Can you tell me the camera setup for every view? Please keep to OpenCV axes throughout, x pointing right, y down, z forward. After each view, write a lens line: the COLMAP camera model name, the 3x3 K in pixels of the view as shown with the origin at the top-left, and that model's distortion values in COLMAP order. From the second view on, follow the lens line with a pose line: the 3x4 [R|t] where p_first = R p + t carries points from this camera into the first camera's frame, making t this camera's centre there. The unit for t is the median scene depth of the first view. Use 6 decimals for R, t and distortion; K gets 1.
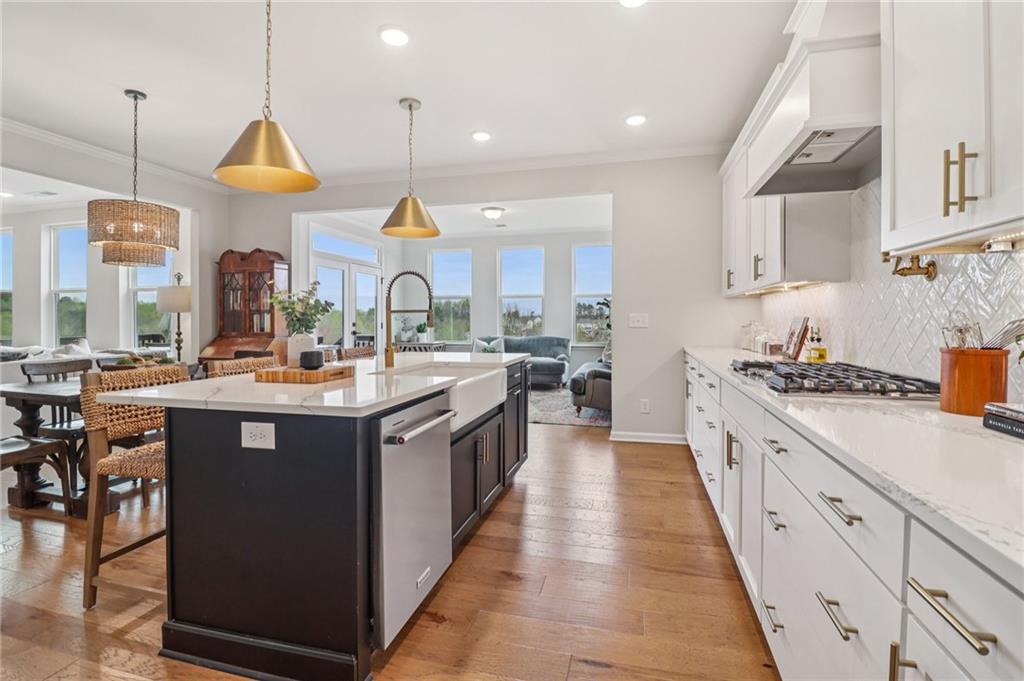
lens RADIAL K [[474.5, 0, 514.7], [0, 474.5, 324.0], [0, 0, 1]] dist [0.003688, -0.015273]
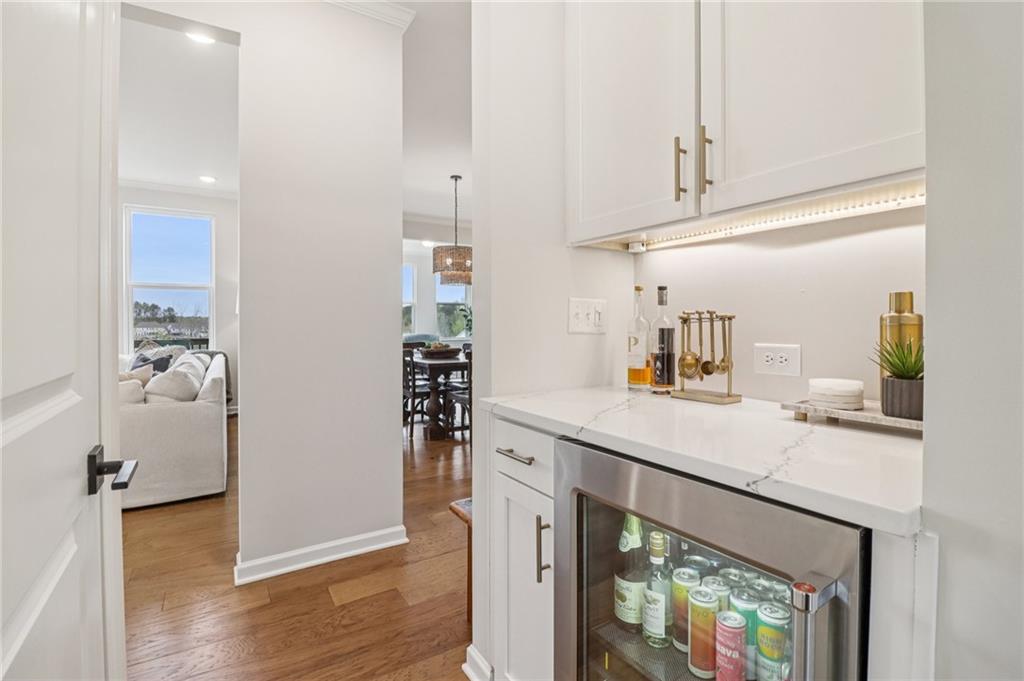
lens RADIAL K [[474.5, 0, 514.7], [0, 474.5, 324.0], [0, 0, 1]] dist [0.003688, -0.015273]
pose [[0.680373, -0.004428, 0.732853, -1.104827], [0.009115, 0.999956, -0.002420, 0.008051], [-0.732810, 0.008327, 0.680383, -0.141403]]
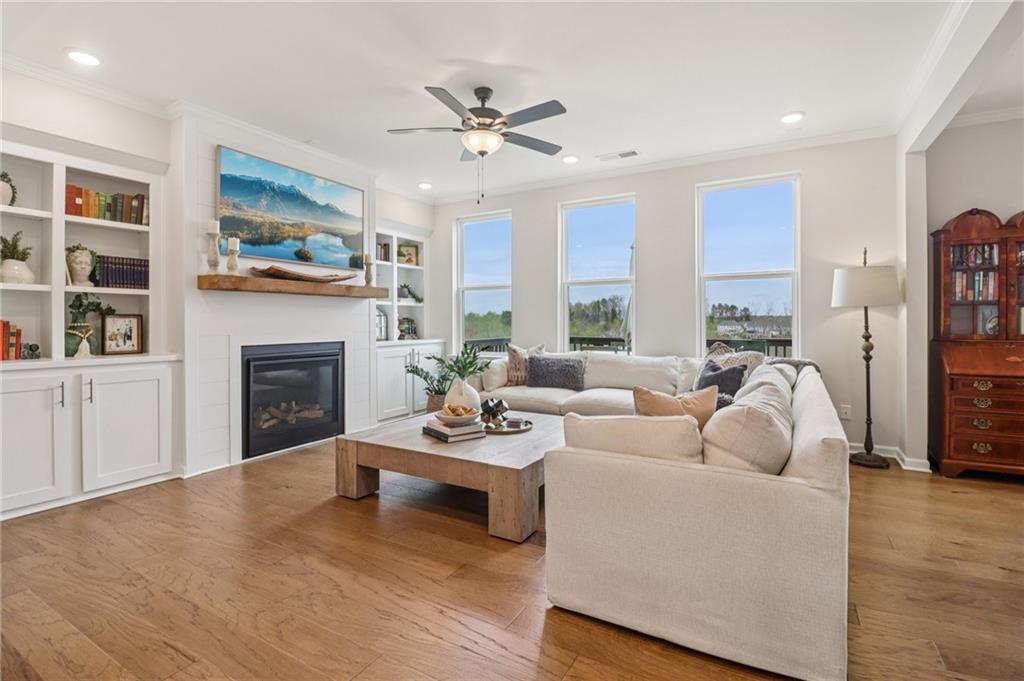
lens RADIAL K [[474.5, 0, 514.7], [0, 474.5, 324.0], [0, 0, 1]] dist [0.003688, -0.015273]
pose [[0.966396, -0.001334, -0.257053, -1.034697], [0.000028, 0.999987, -0.005087, 0.005480], [0.257056, 0.004909, 0.966384, 0.207155]]
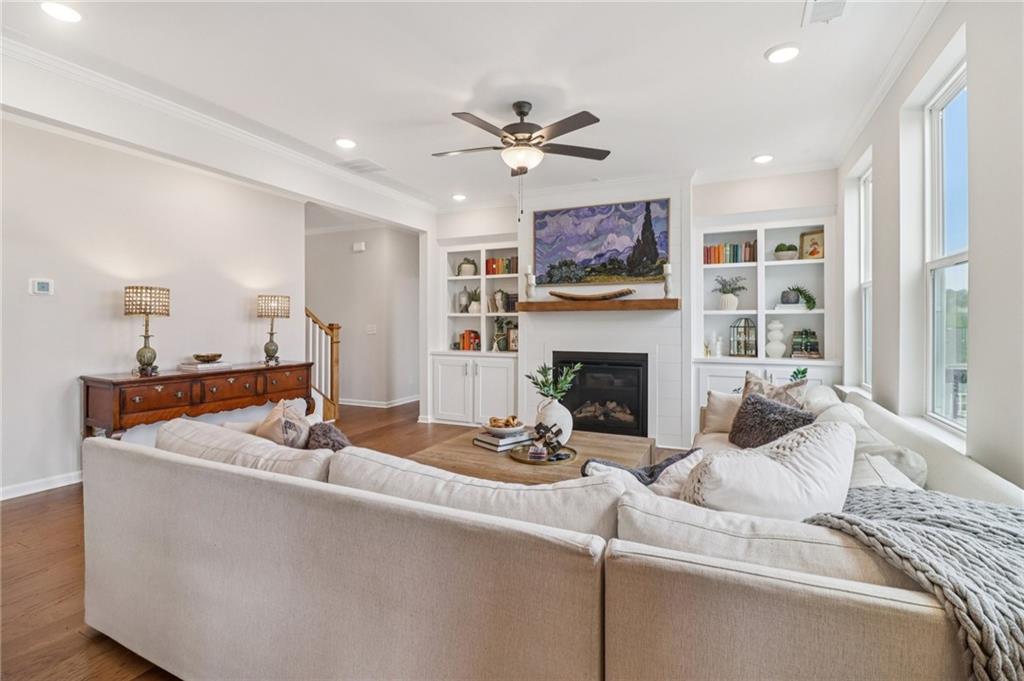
lens RADIAL K [[474.5, 0, 514.7], [0, 474.5, 324.0], [0, 0, 1]] dist [0.003688, -0.015273]
pose [[-0.169676, -0.000236, -0.985500, -0.642256], [-0.010238, 0.999946, 0.001523, -0.021172], [0.985447, 0.010348, -0.169669, 0.872826]]
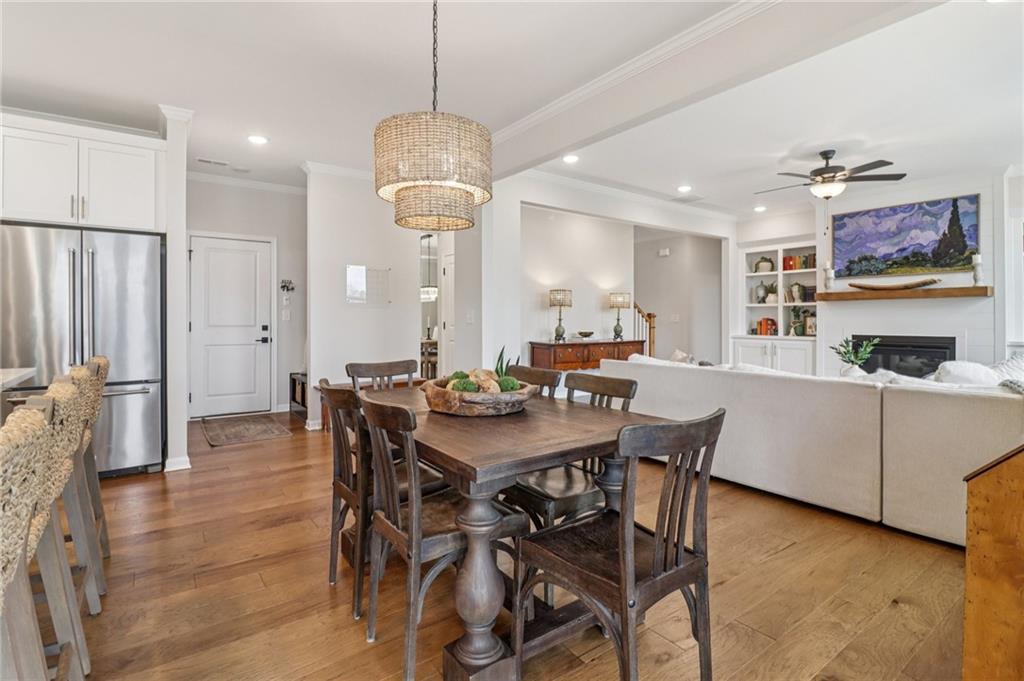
lens RADIAL K [[495.3, 0, 513.3], [0, 495.3, 320.4], [0, 0, 1]] dist [0.004575, -0.016007]
pose [[-0.631491, -0.000106, -0.775383, -0.210018], [-0.008418, 0.999942, 0.006718, -0.000457], [0.775337, 0.010769, -0.631455, 0.901891]]
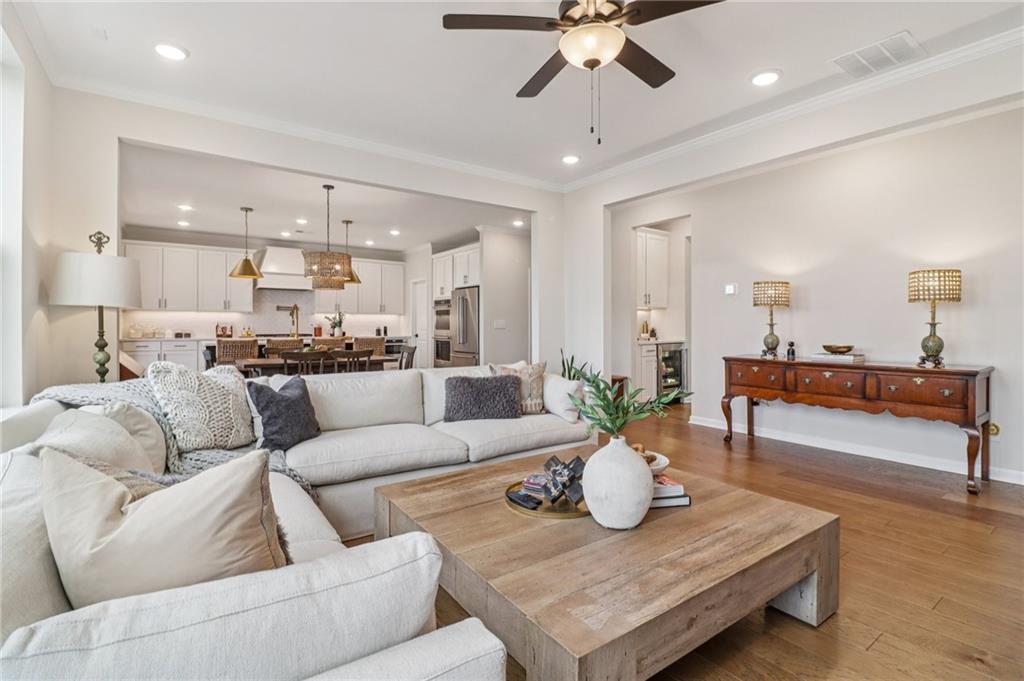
lens RADIAL K [[474.5, 0, 514.7], [0, 474.5, 324.0], [0, 0, 1]] dist [0.003688, -0.015273]
pose [[-0.769207, 0.000910, 0.639000, -1.429549], [0.005718, 0.999969, 0.005459, -0.003972], [-0.638975, 0.007853, -0.769188, 1.121588]]
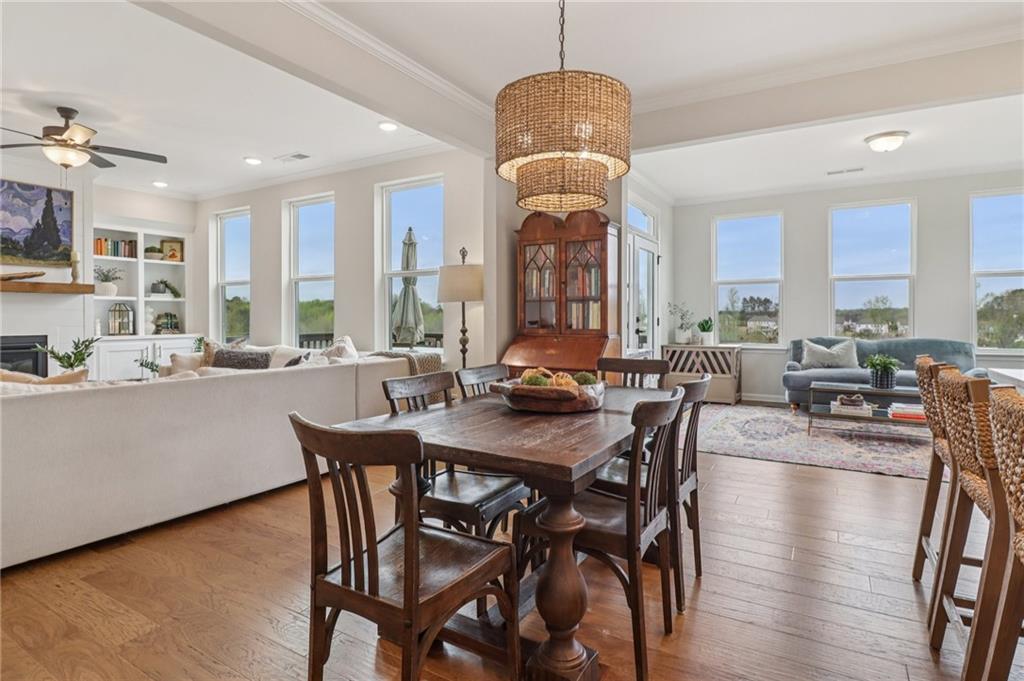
lens RADIAL K [[532.2, 0, 513.2], [0, 532.2, 319.6], [0, 0, 1]] dist [0.002548, -0.013213]
pose [[0.960811, -0.000620, -0.277204, -0.412092], [-0.000774, 0.999988, -0.004918, 0.007058], [0.277204, 0.004939, 0.960798, 0.235209]]
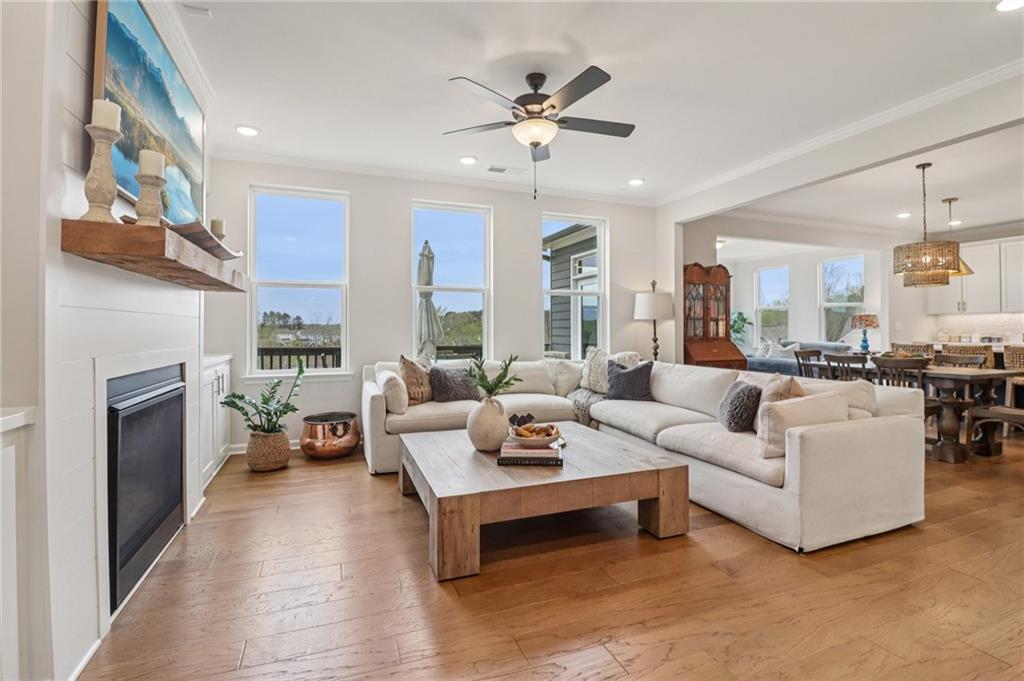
lens RADIAL K [[474.5, 0, 514.7], [0, 474.5, 324.0], [0, 0, 1]] dist [0.003688, -0.015273]
pose [[0.809054, 0.005094, 0.587712, -1.571300], [0.007522, 0.999791, -0.019021, 0.004000], [-0.587686, 0.019810, 0.808847, 0.349788]]
